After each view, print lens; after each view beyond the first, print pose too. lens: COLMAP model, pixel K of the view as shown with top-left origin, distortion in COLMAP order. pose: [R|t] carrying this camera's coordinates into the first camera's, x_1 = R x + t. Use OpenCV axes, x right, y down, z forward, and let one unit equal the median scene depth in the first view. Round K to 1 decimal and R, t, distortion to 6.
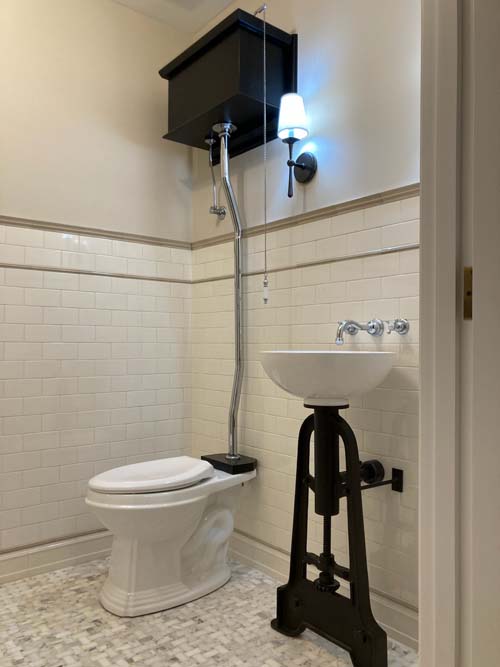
lens RADIAL K [[550.7, 0, 249.4], [0, 550.7, 336.3], [0, 0, 1]] dist [0.018231, -0.013532]
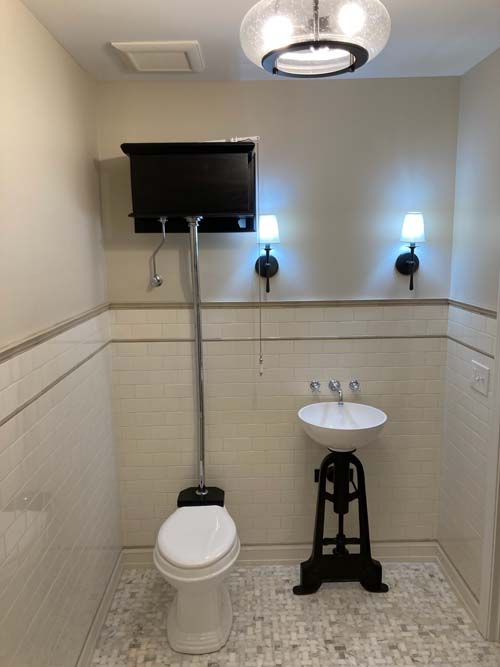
lens RADIAL K [[550.7, 0, 252.4], [0, 550.7, 327.5], [0, 0, 1]] dist [0.018231, -0.013532]
pose [[0.598358, -0.130146, 0.790588, -1.116896], [-0.002904, 0.986361, 0.164572, -0.433451], [-0.801224, -0.100769, 0.589819, 0.283419]]
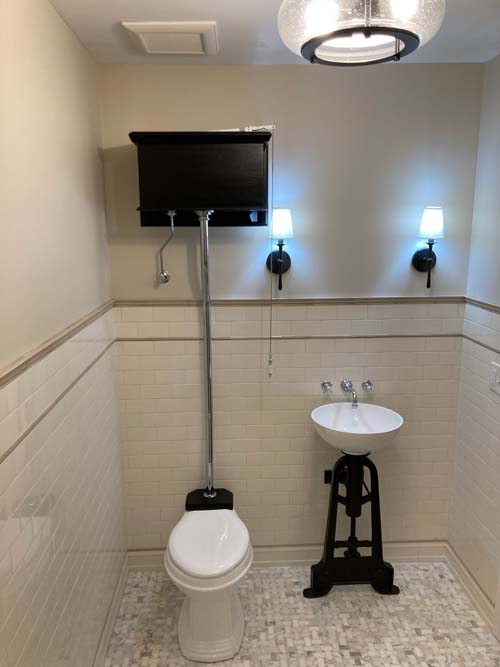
lens RADIAL K [[550.7, 0, 247.6], [0, 550.7, 334.7], [0, 0, 1]] dist [0.018231, -0.013532]
pose [[0.580609, -0.162461, 0.797810, -1.110610], [-0.010347, 0.978338, 0.206753, -0.462941], [-0.814117, -0.128298, 0.566351, 0.381750]]
